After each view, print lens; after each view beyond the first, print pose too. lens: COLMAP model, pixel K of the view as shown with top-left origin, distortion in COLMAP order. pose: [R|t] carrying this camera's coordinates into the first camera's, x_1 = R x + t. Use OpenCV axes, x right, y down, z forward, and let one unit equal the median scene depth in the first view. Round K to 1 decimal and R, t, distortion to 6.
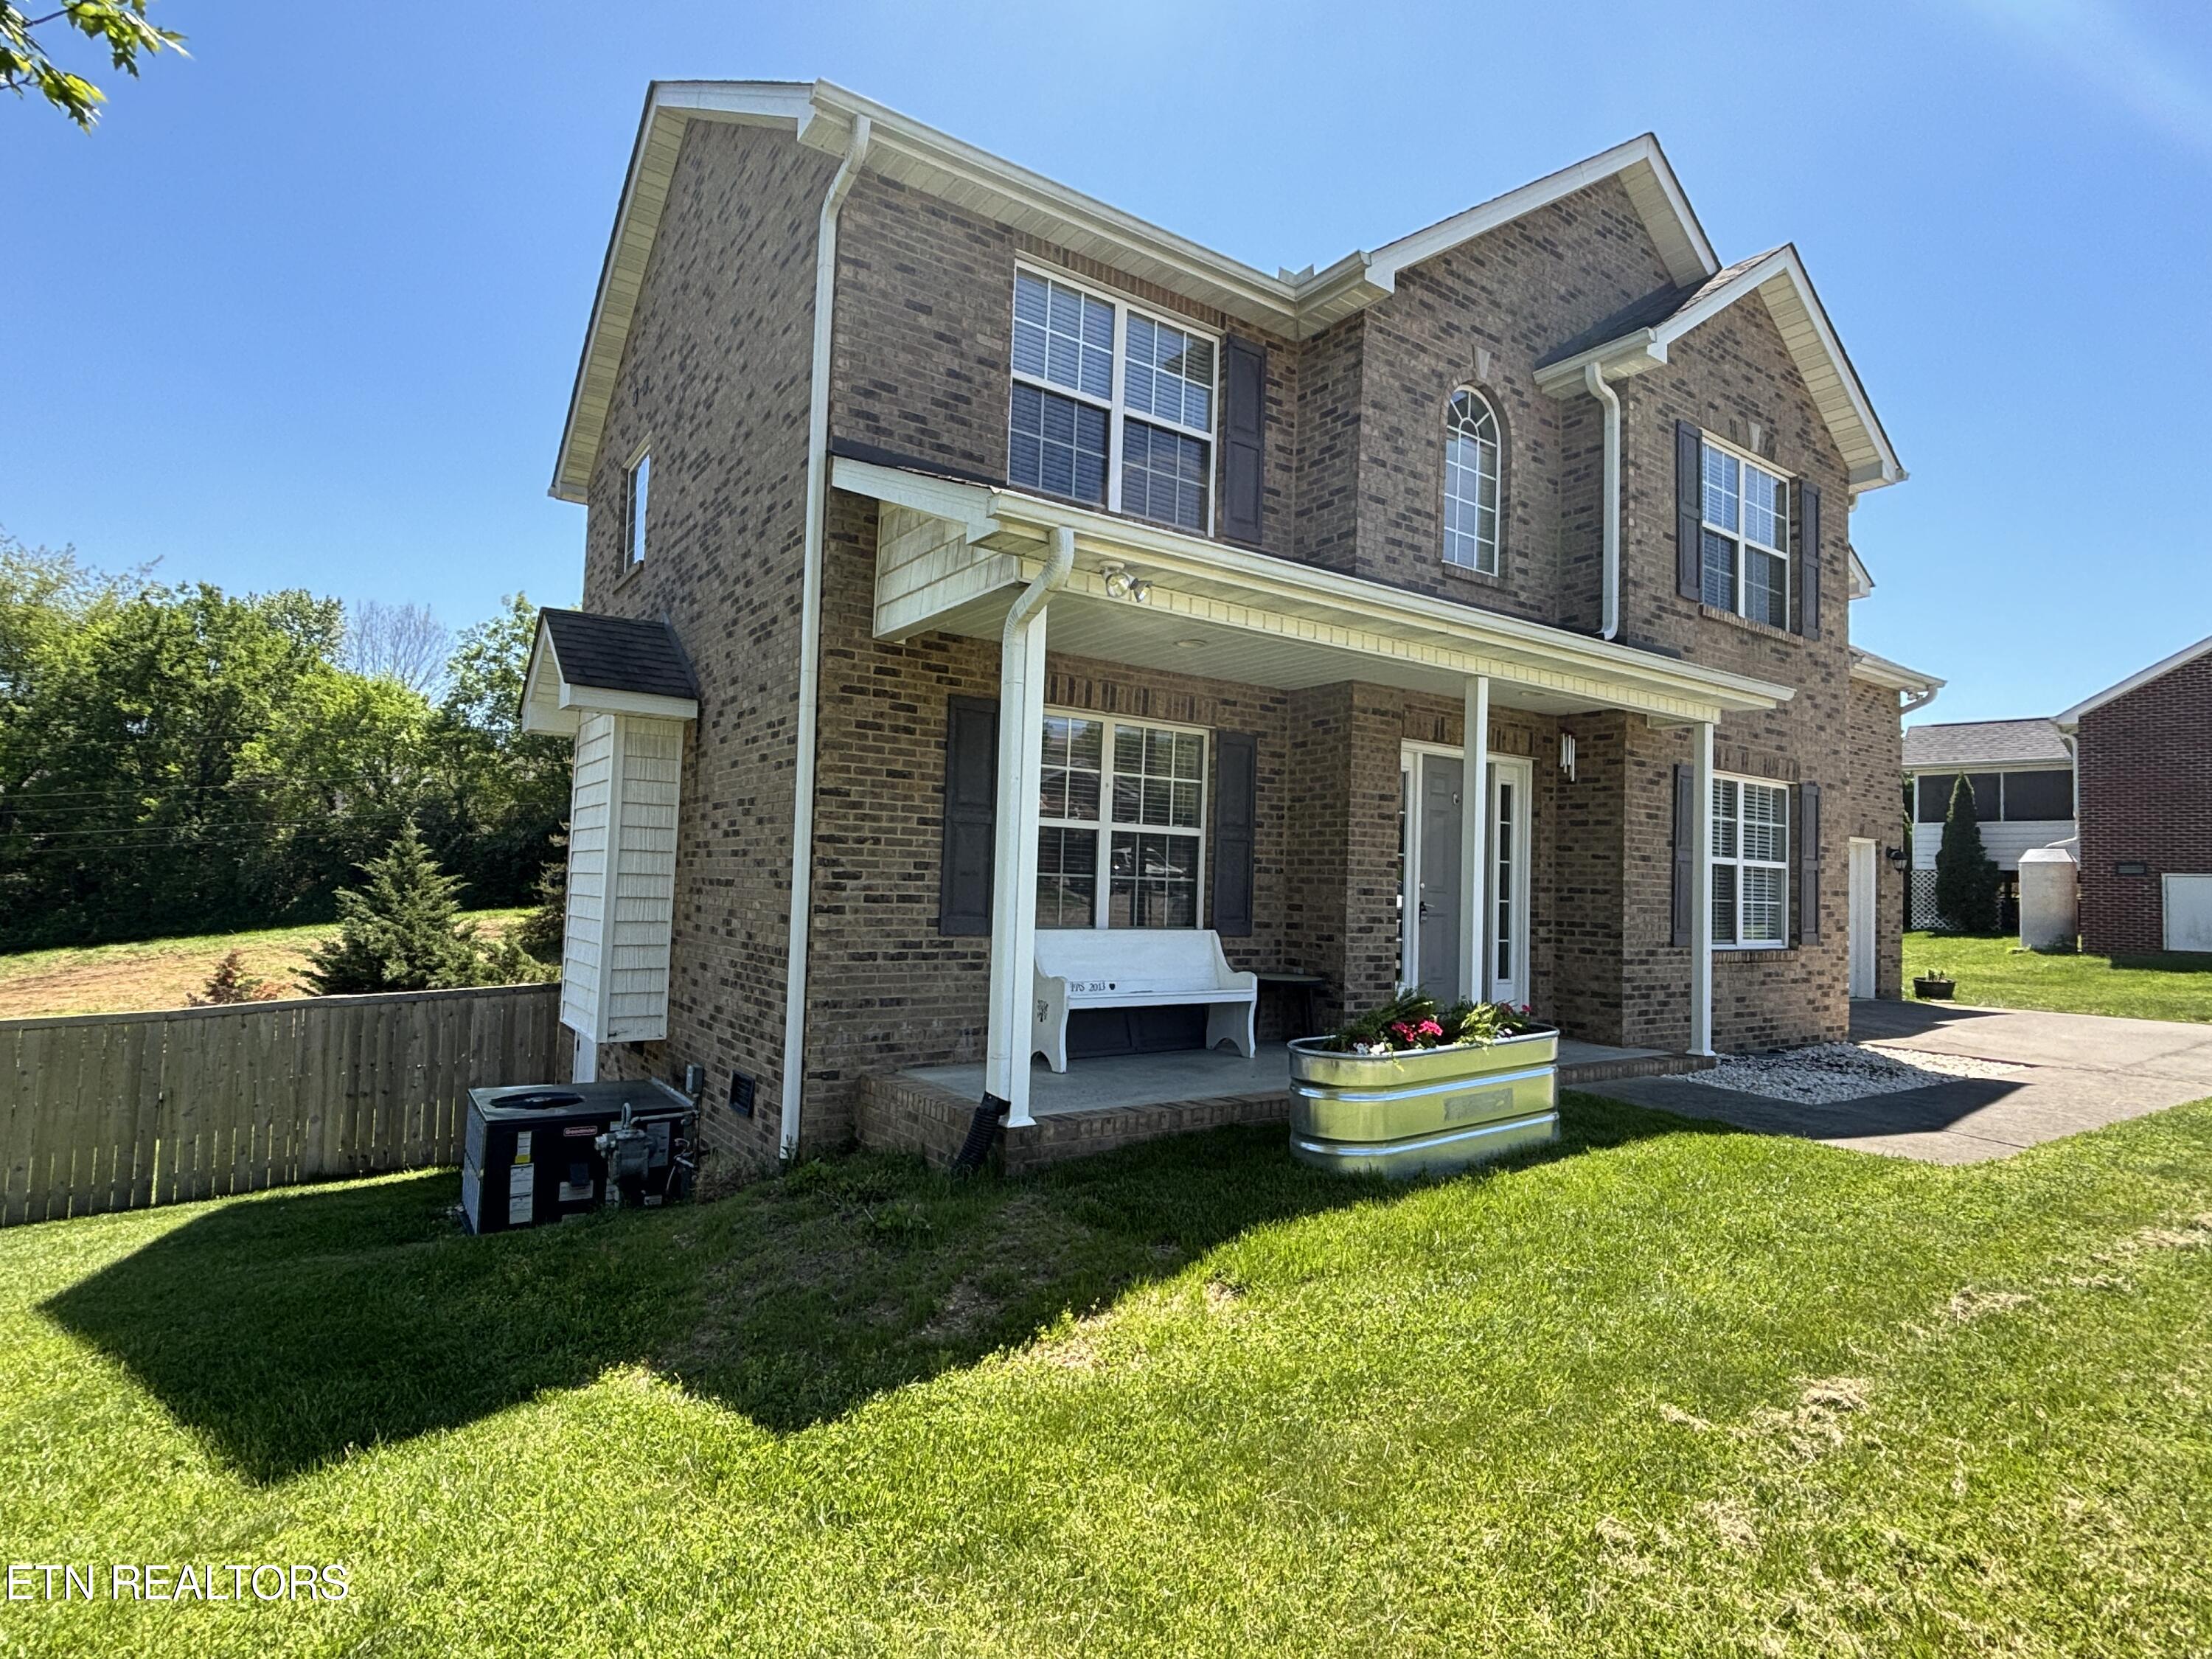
lens RADIAL K [[1119.2, 0, 1107.6], [0, 1119.2, 827.5], [0, 0, 1]] dist [0.006423, -0.000765]
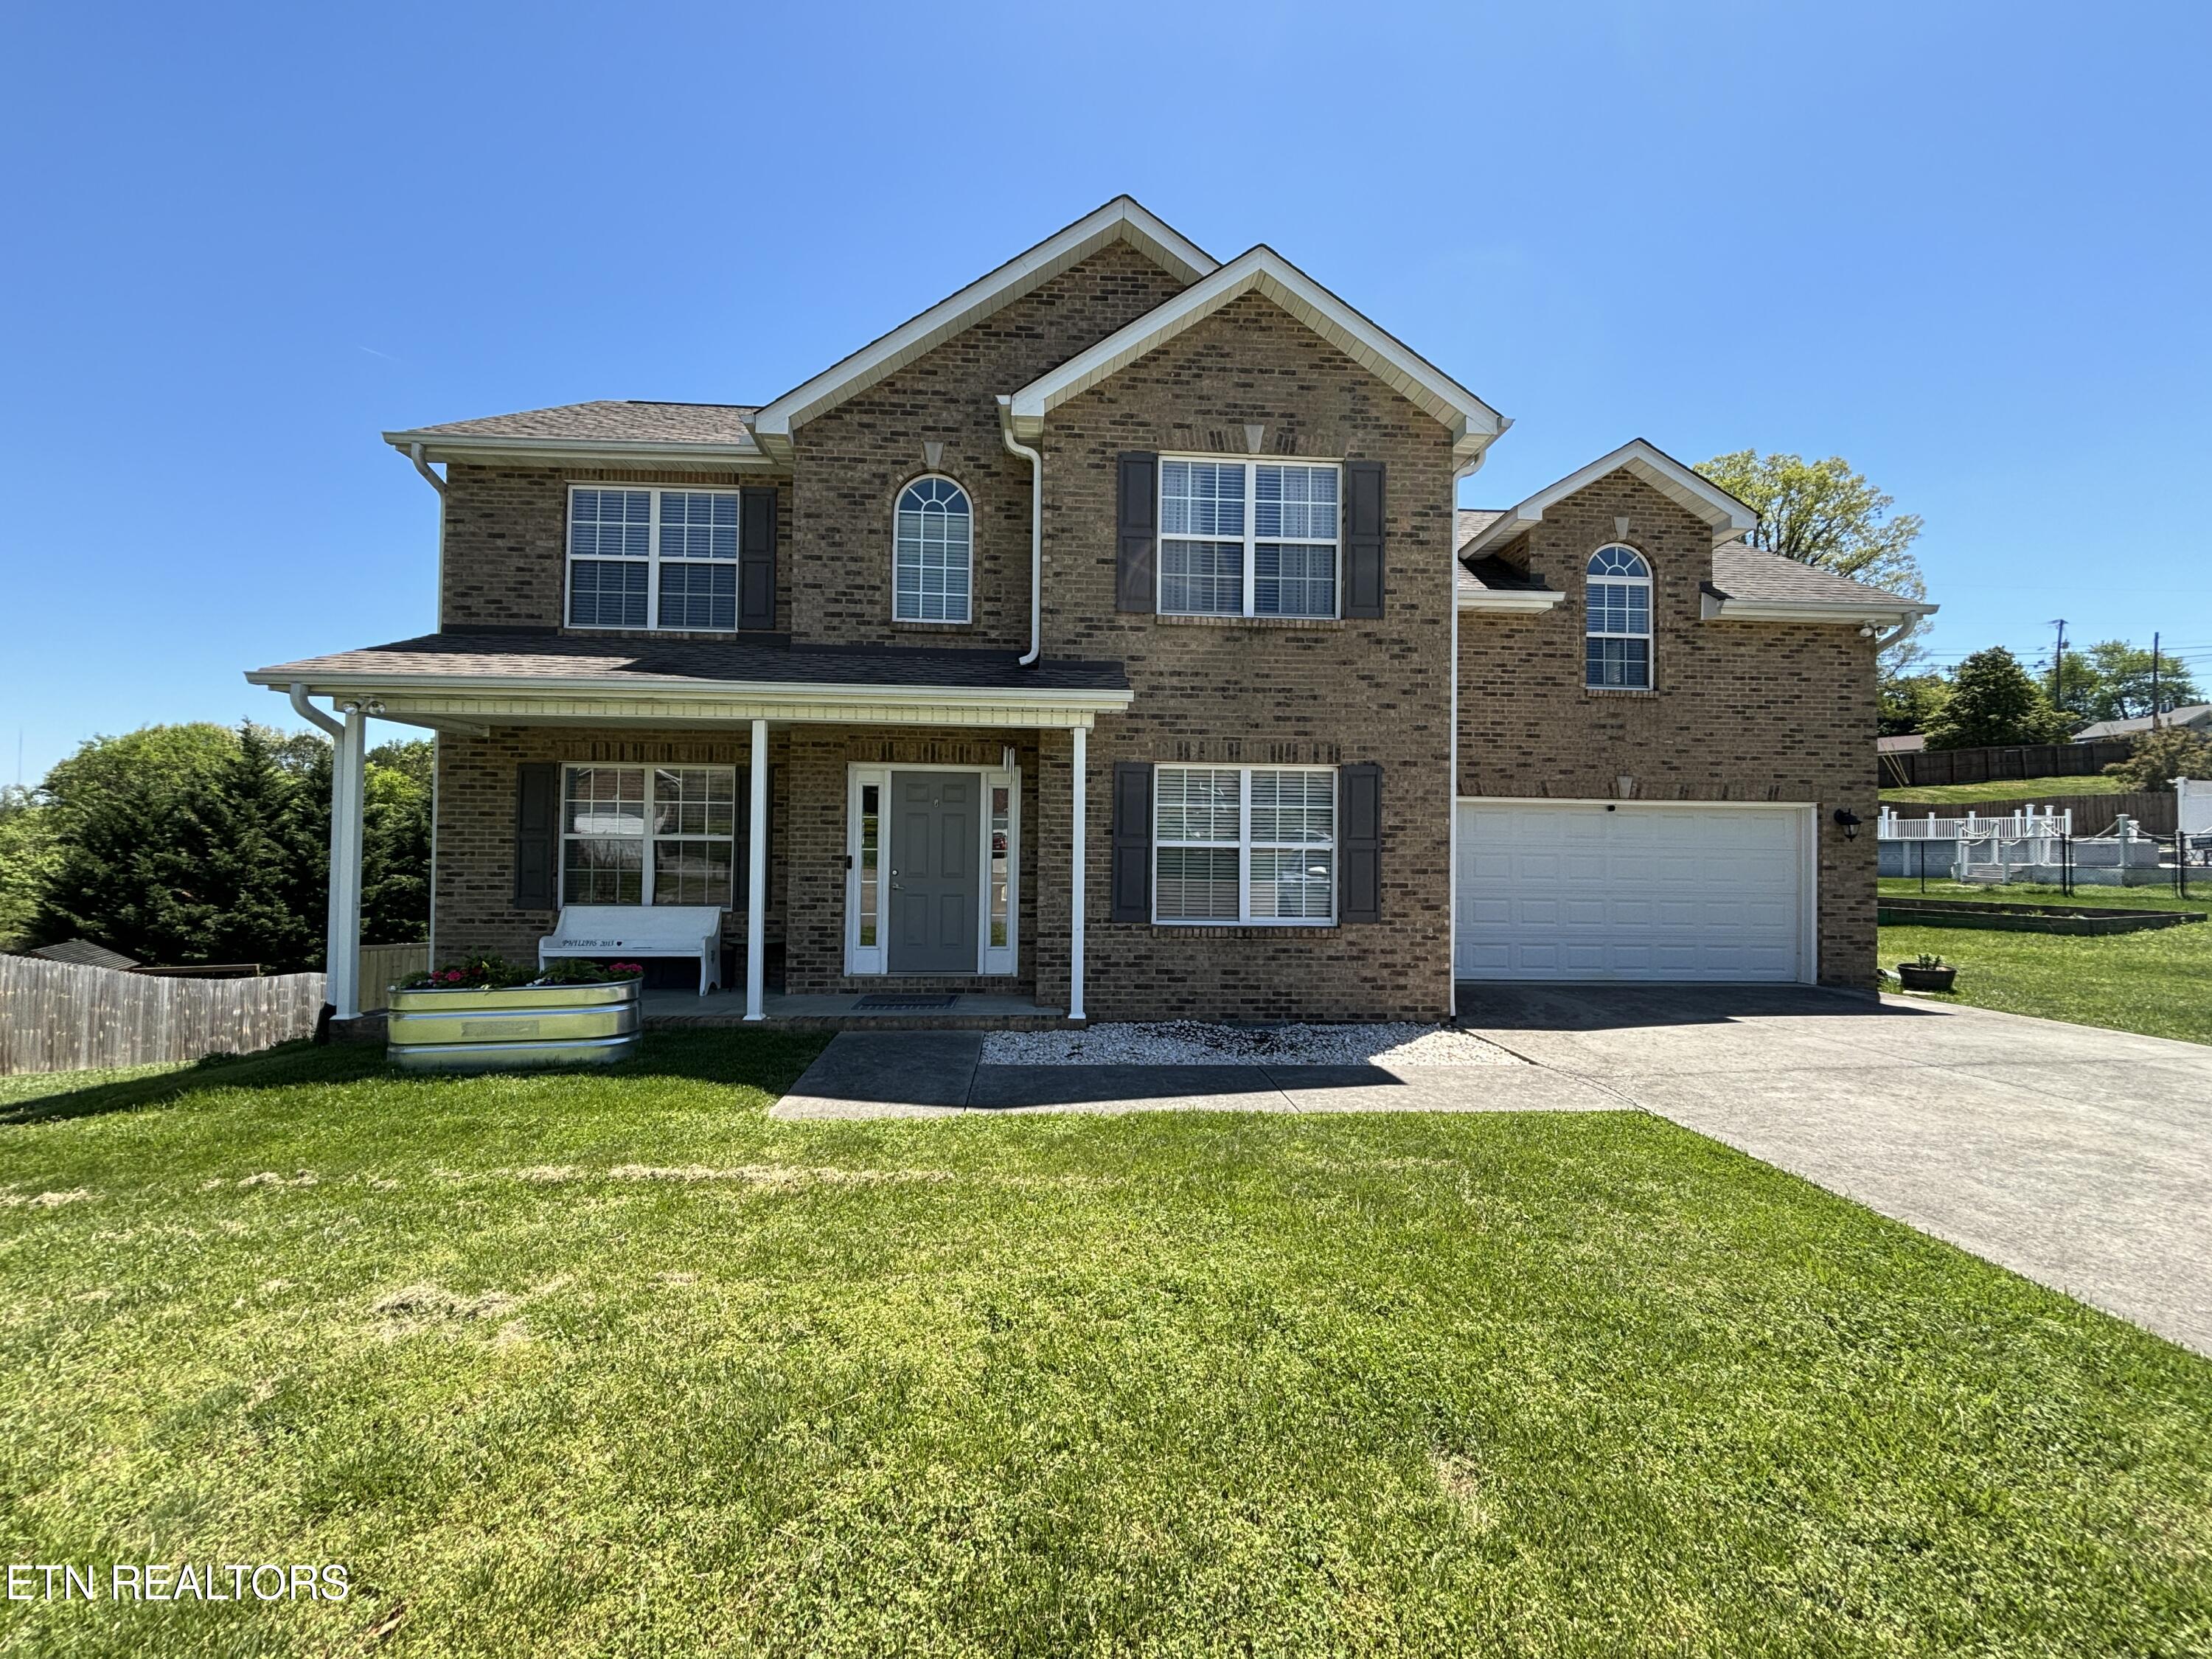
lens RADIAL K [[885.2, 0, 1104.0], [0, 885.2, 828.7], [0, 0, 1]] dist [-0.001789, -0.000412]
pose [[0.862946, -0.033535, -0.504182, 1.075191], [0.043194, 0.999039, 0.007480, 0.004189], [0.503447, -0.028232, 0.863565, 0.255243]]
